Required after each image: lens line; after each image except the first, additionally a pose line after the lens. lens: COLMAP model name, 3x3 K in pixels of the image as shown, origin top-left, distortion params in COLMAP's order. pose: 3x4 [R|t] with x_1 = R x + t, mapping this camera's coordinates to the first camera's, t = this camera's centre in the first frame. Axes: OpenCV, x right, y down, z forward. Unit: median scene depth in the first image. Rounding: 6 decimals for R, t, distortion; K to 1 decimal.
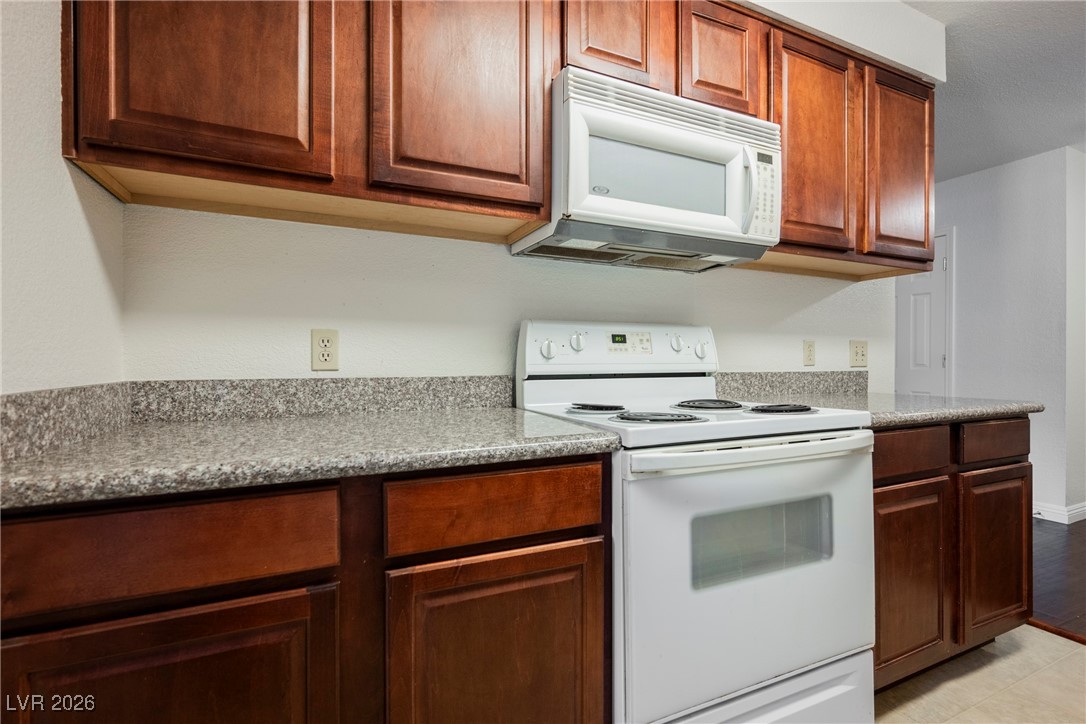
lens RADIAL K [[473.8, 0, 543.0], [0, 473.8, 362.0], [0, 0, 1]] dist [0.003023, 0.000003]
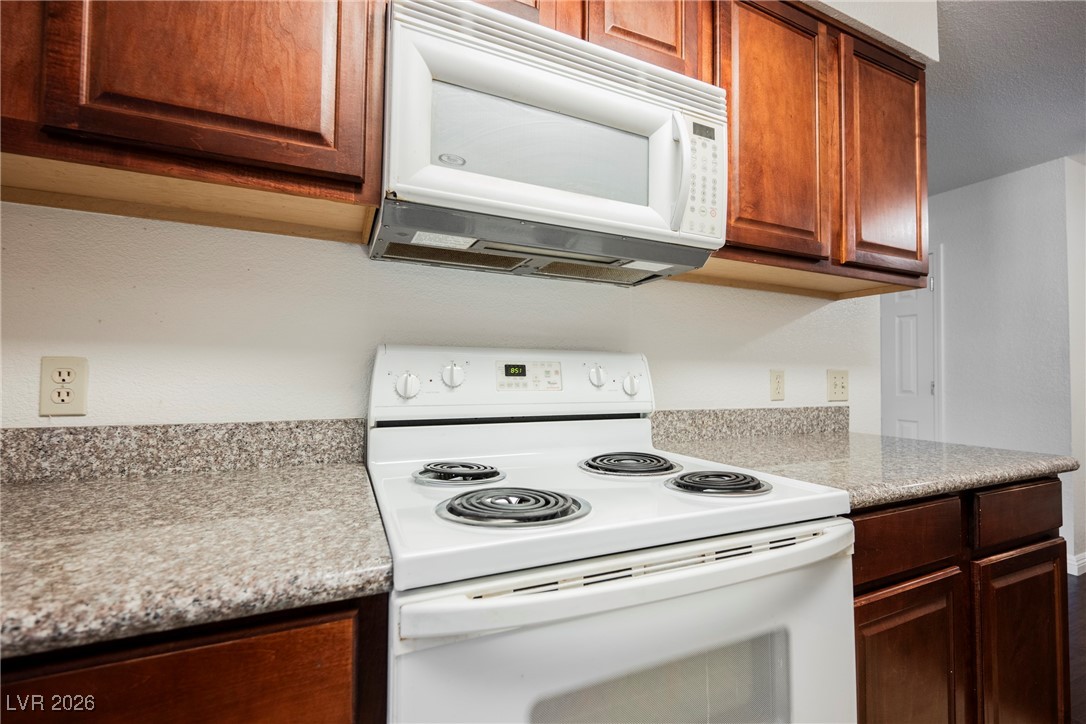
lens RADIAL K [[441.4, 0, 543.0], [0, 441.4, 362.0], [0, 0, 1]] dist [-0.000449, 0.000146]
pose [[0.999879, 0.011274, -0.010680, 0.212755], [-0.011596, 0.999467, -0.030526, -0.041578], [0.010330, 0.030646, 0.999477, 0.297960]]
